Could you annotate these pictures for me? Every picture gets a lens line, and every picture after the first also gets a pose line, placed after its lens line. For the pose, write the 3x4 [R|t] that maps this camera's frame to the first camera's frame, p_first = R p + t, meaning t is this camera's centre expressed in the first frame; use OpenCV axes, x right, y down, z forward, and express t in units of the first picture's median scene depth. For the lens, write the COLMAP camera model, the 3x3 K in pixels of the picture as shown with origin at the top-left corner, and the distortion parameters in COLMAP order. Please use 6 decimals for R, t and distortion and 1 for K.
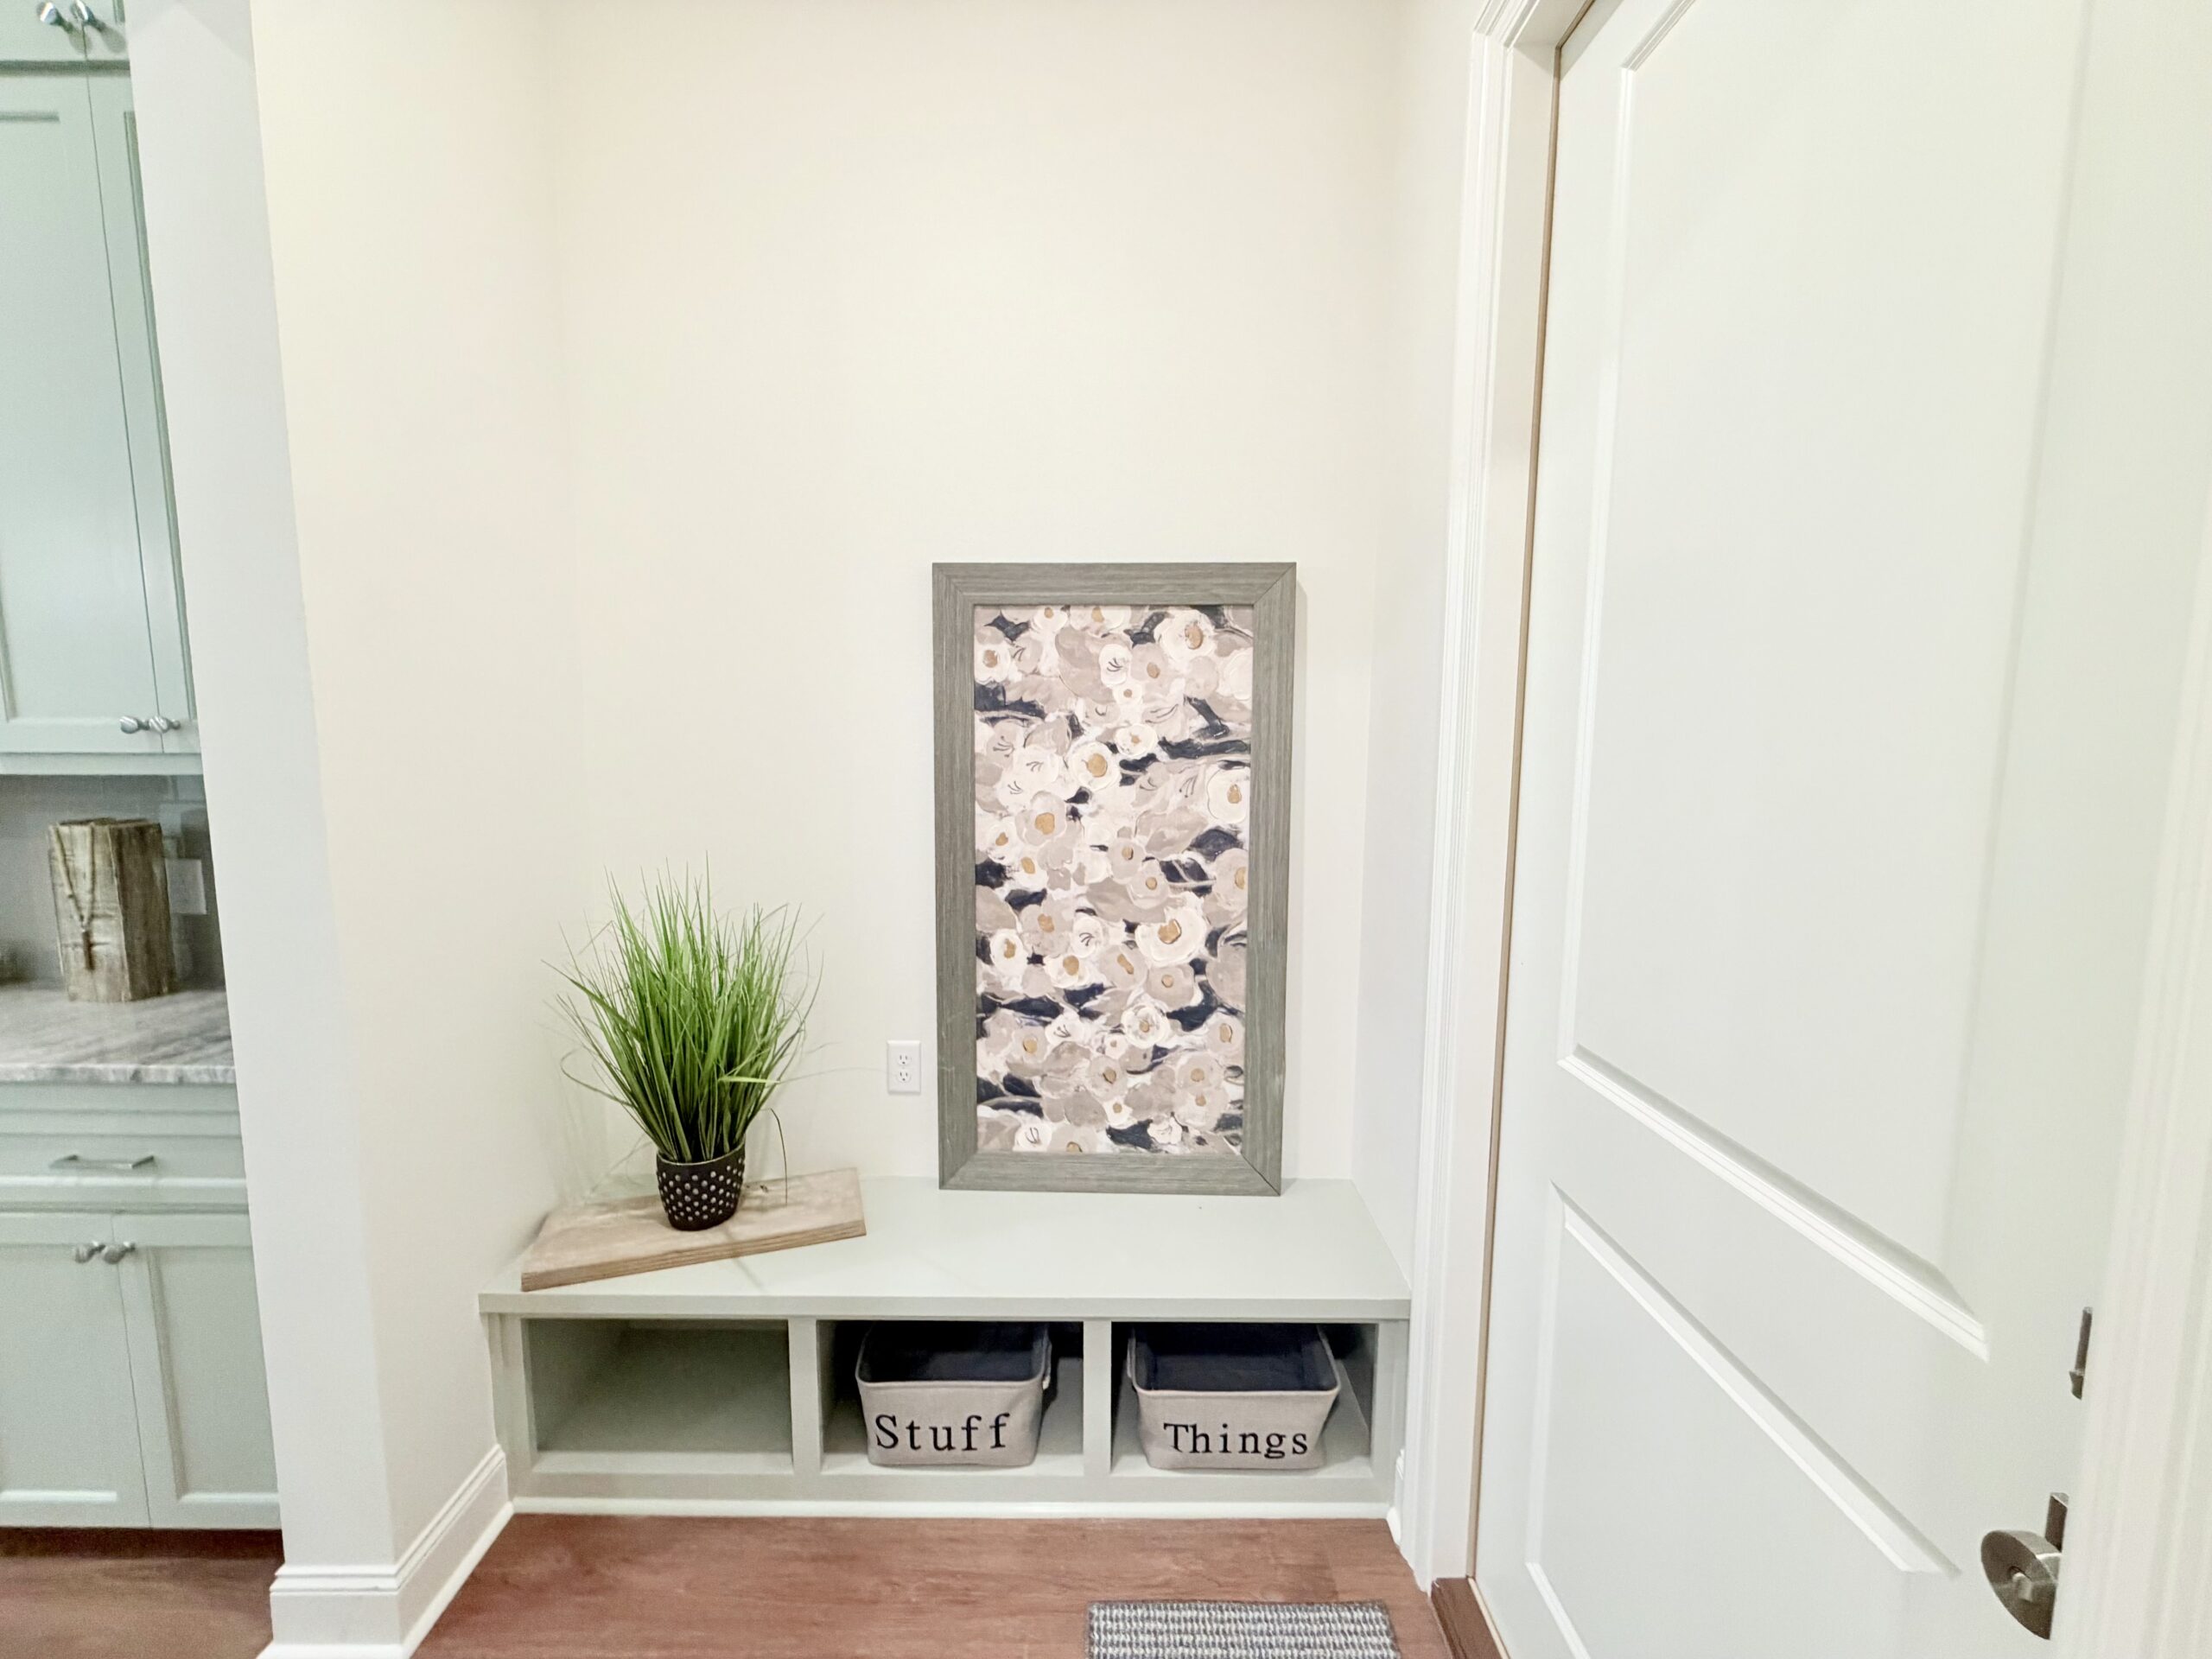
lens RADIAL K [[880.4, 0, 1100.9], [0, 880.4, 822.0], [0, 0, 1]] dist [0.001736, -0.000319]
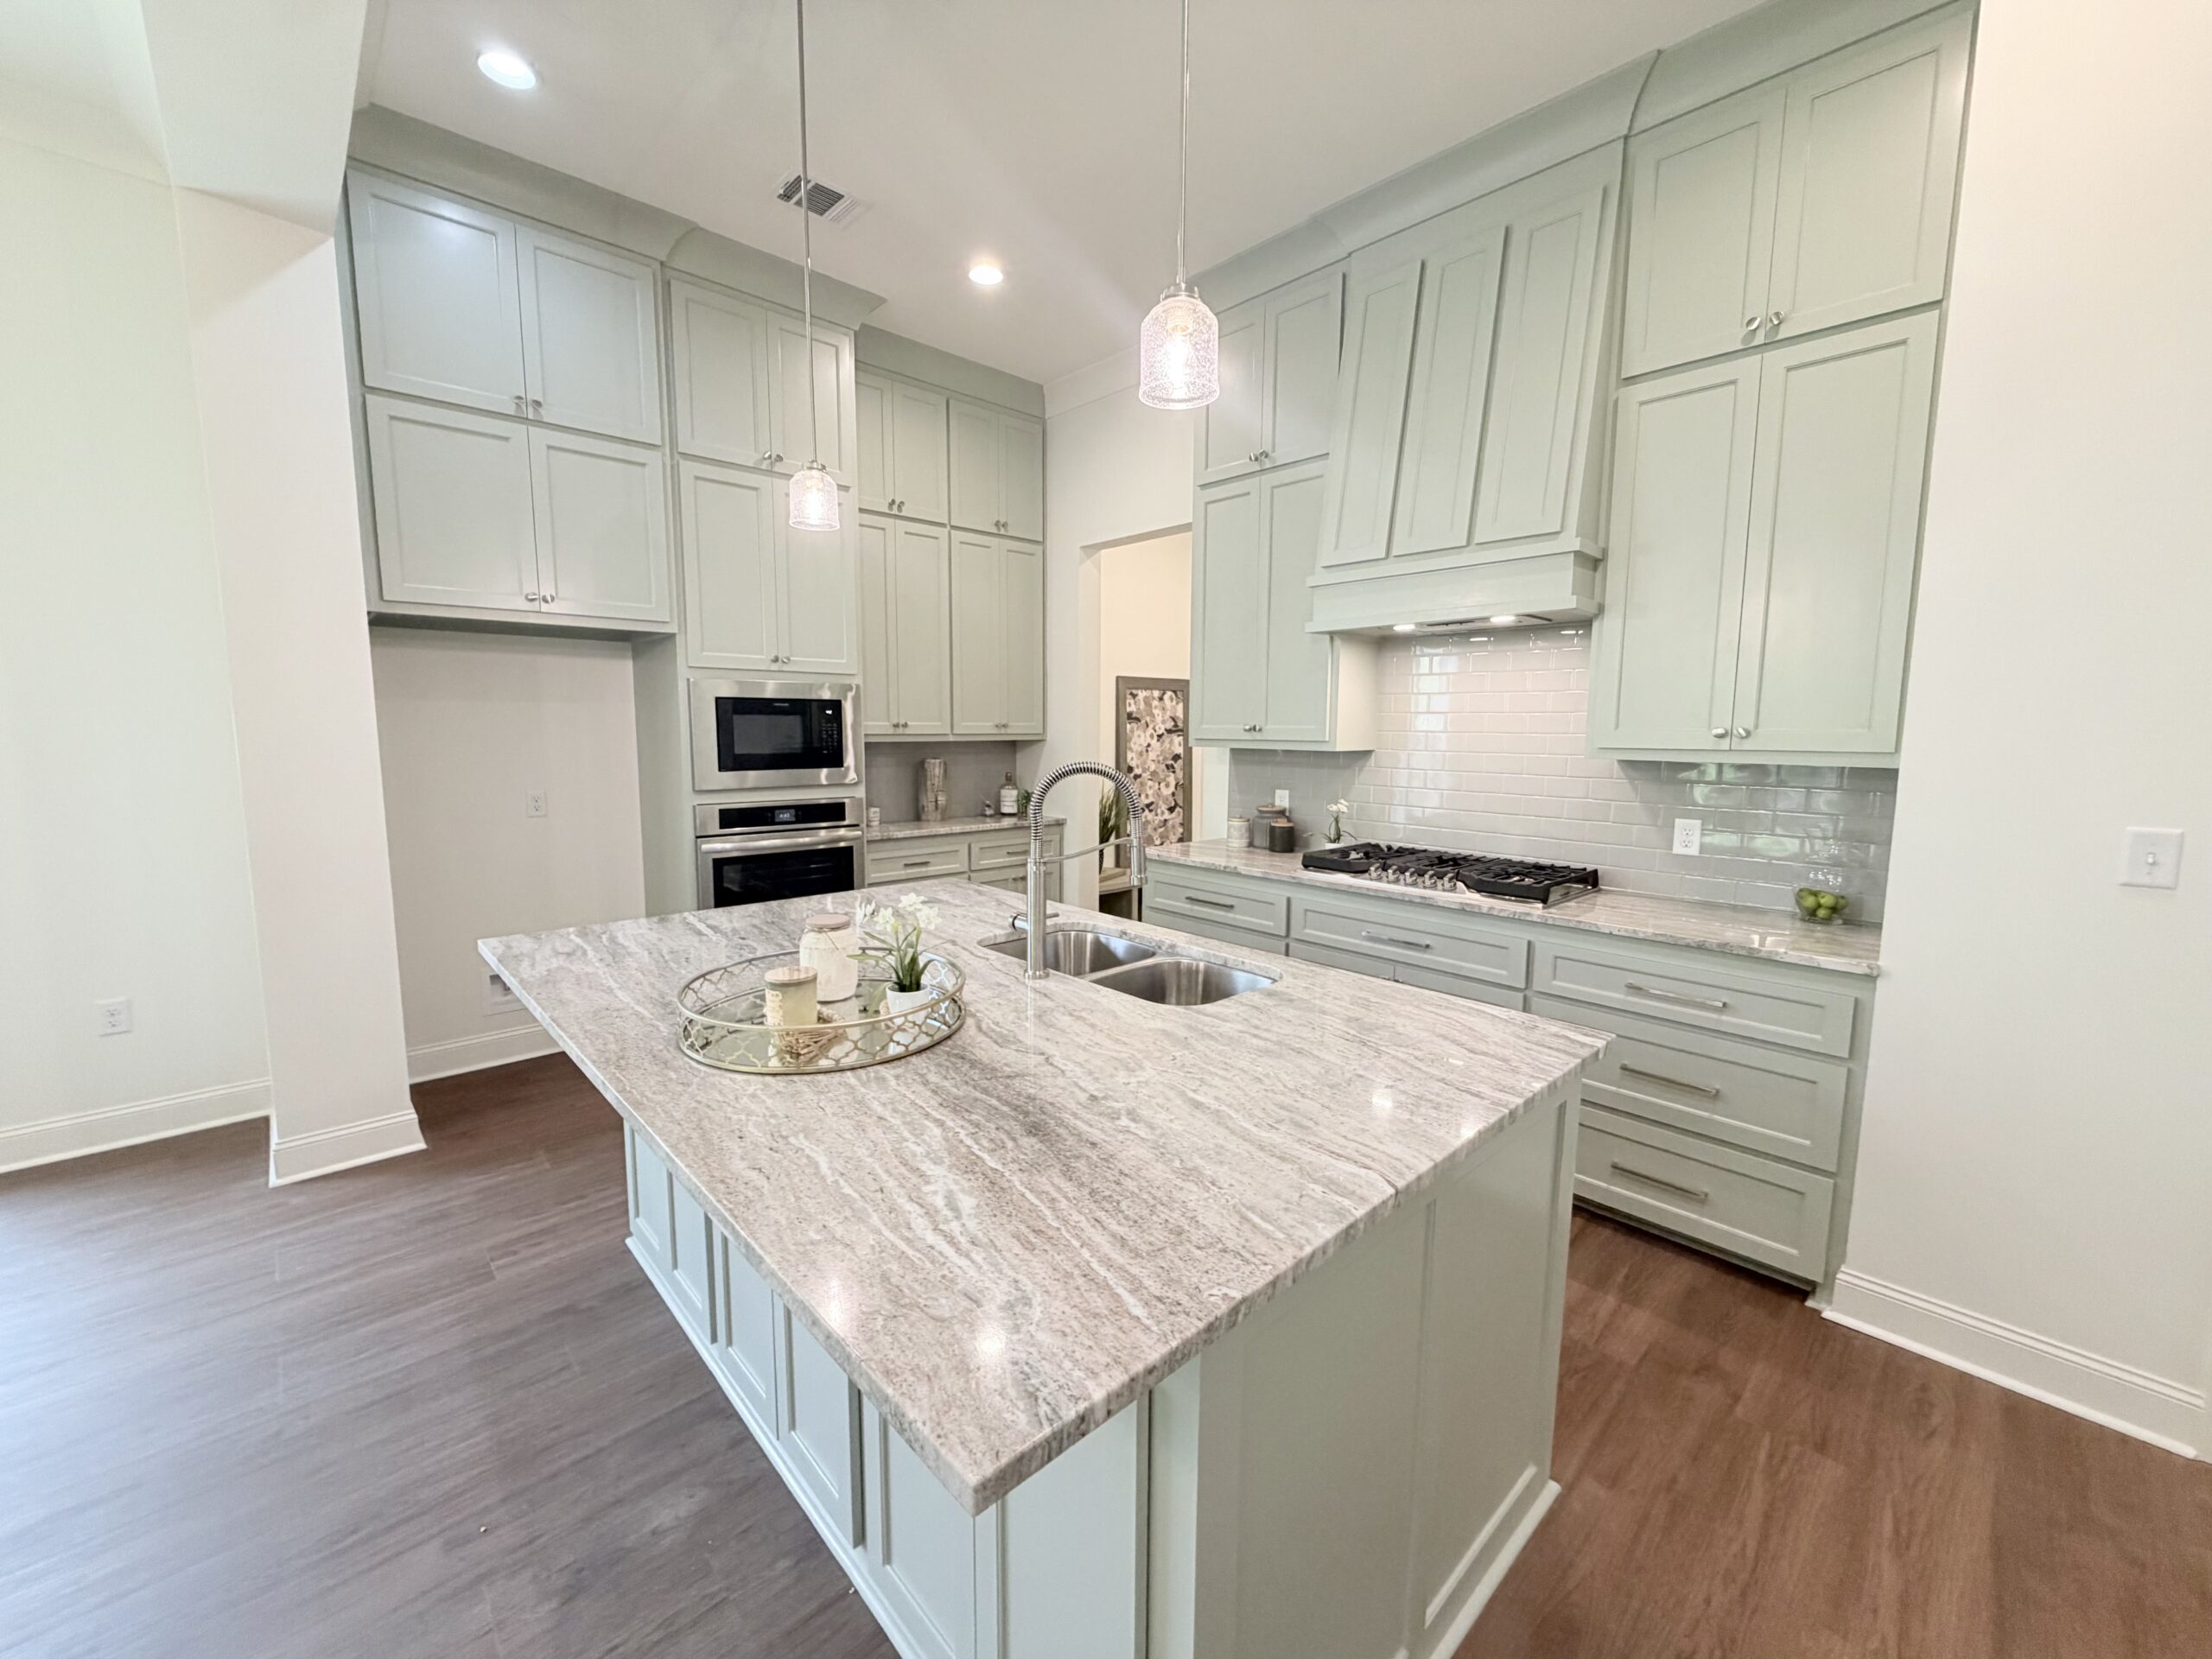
lens RADIAL K [[880.4, 0, 1102.6], [0, 880.4, 829.3], [0, 0, 1]] dist [0.001736, -0.000319]
pose [[0.726815, -0.082306, 0.681884, -2.499216], [0.072756, 0.996434, 0.042723, 0.135858], [-0.682969, 0.018559, 0.730212, -1.353828]]
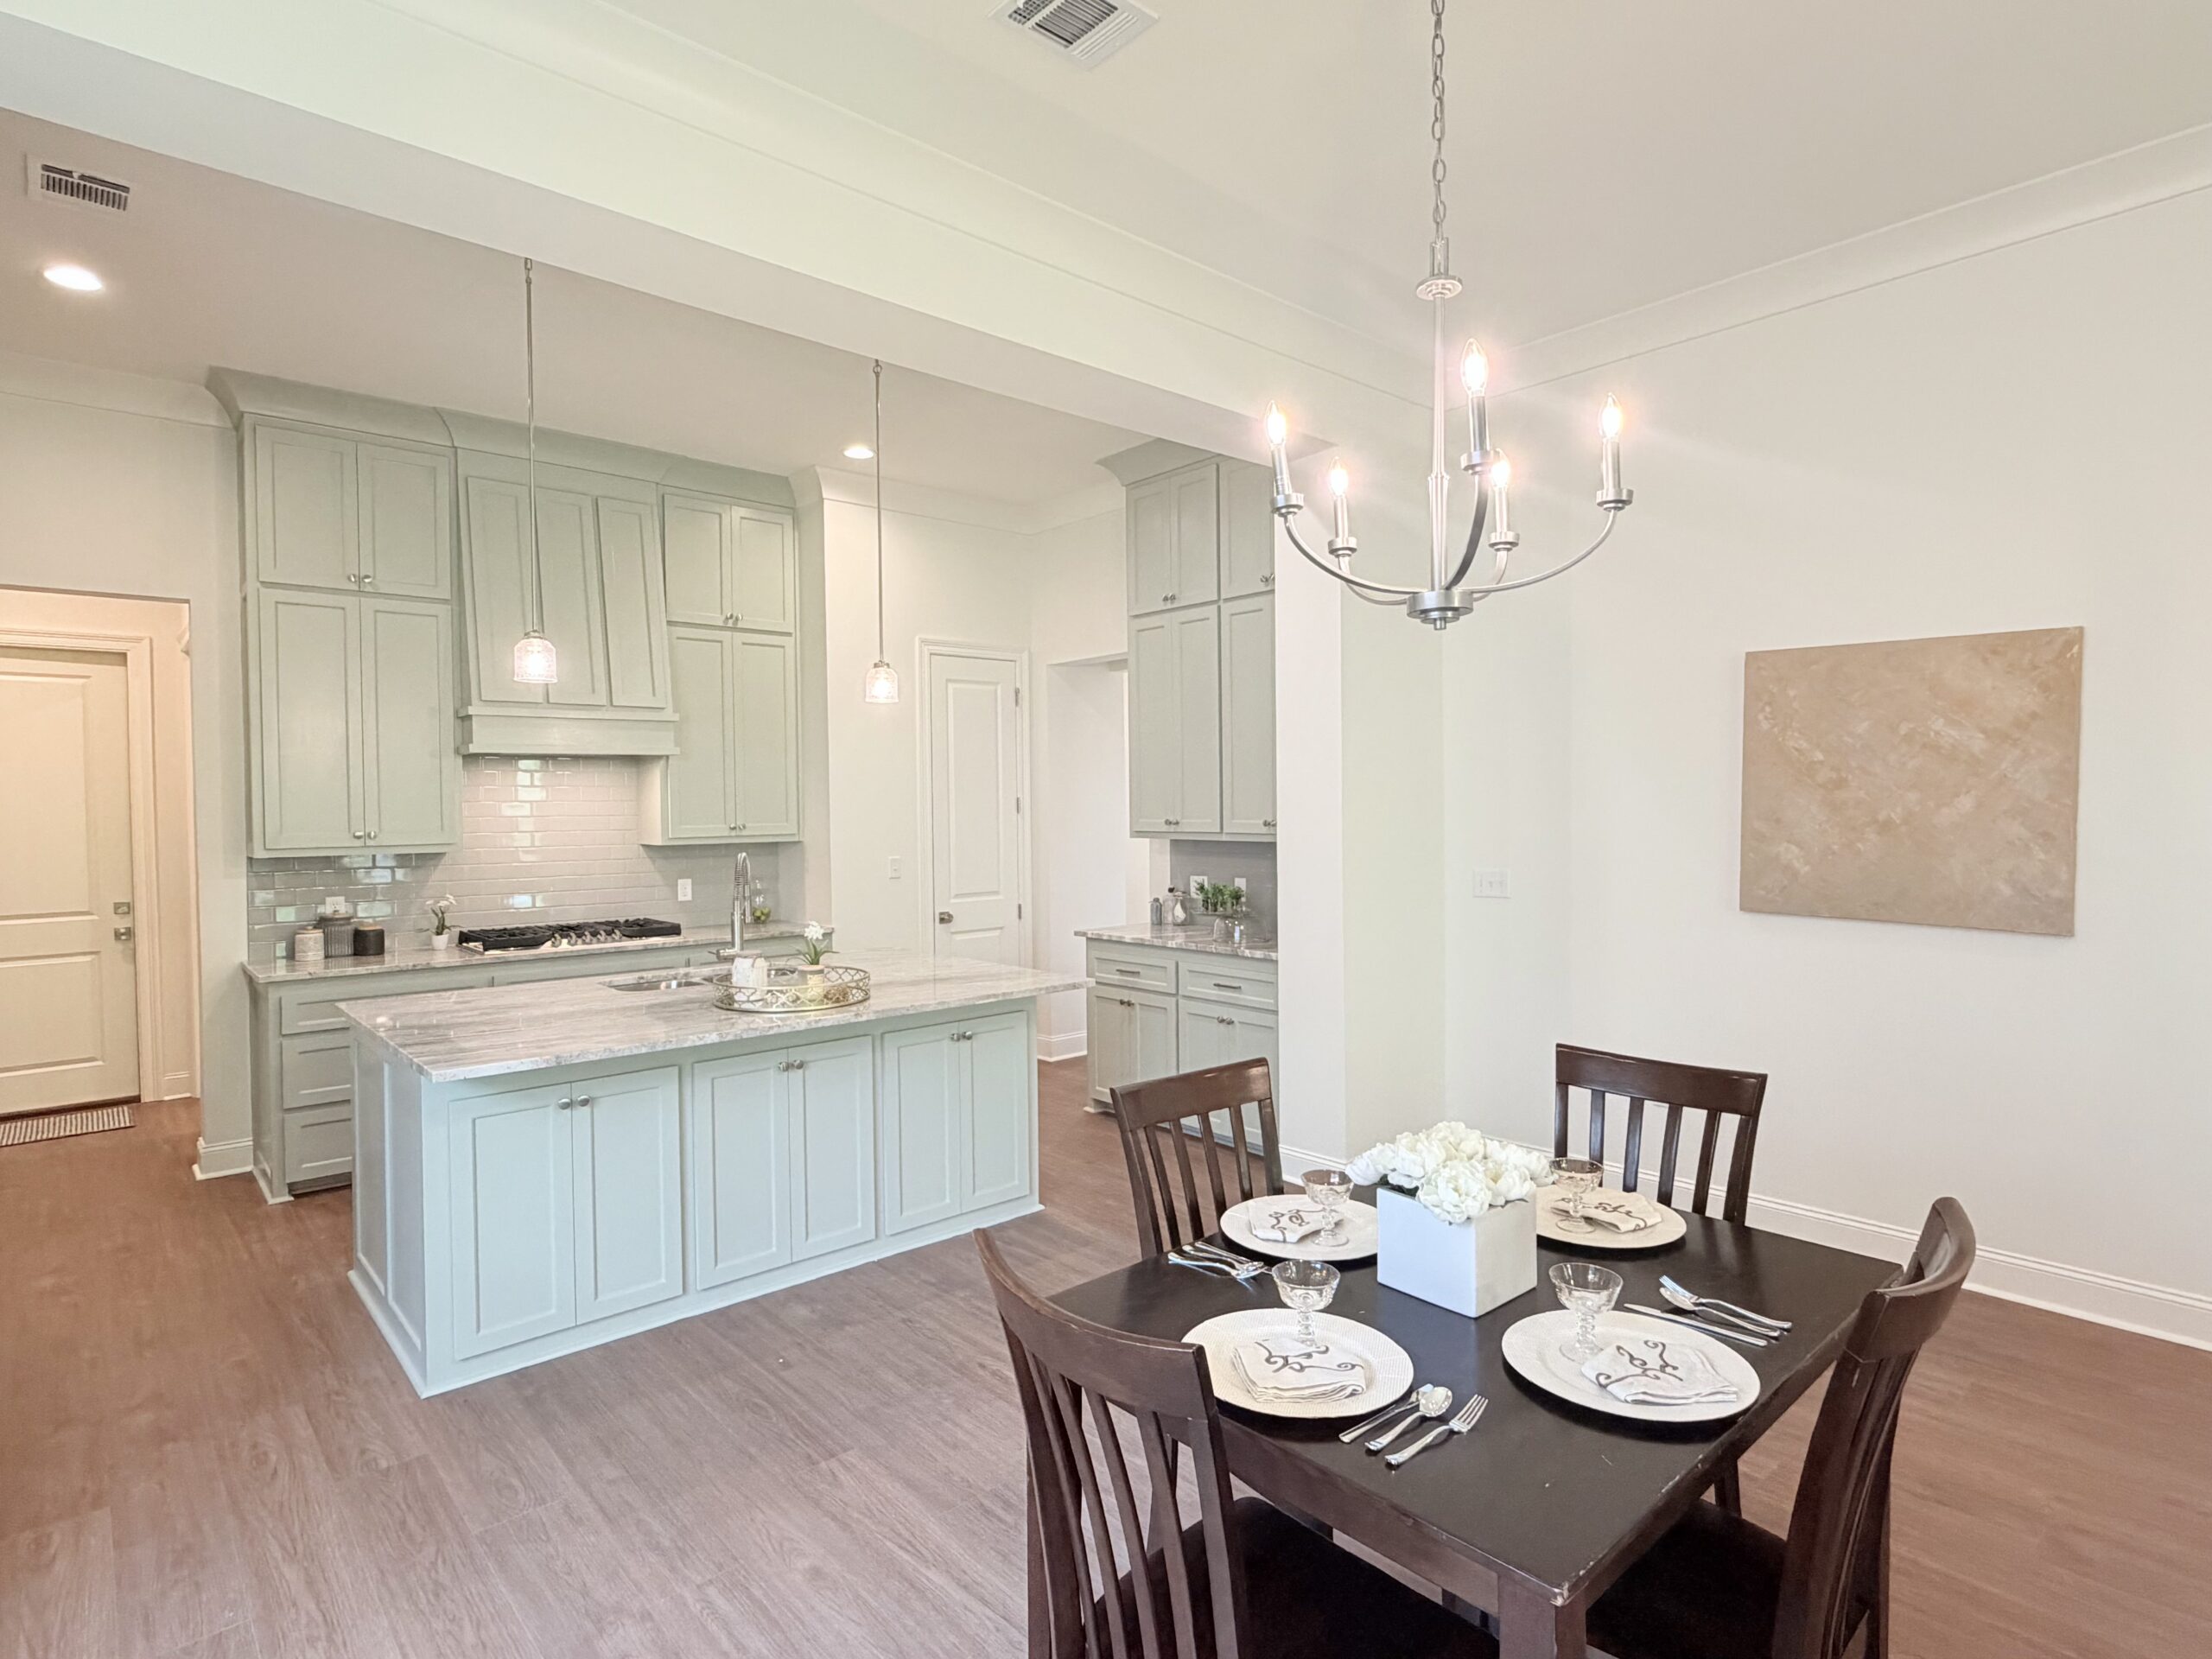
lens RADIAL K [[1161.4, 0, 1099.4], [0, 1161.4, 825.0], [0, 0, 1]] dist [0.002597, 0.002398]
pose [[-0.666747, -0.013284, 0.745166, -4.025322], [0.088034, 0.991438, 0.096444, -0.118444], [-0.740067, 0.129903, -0.659869, 0.399522]]
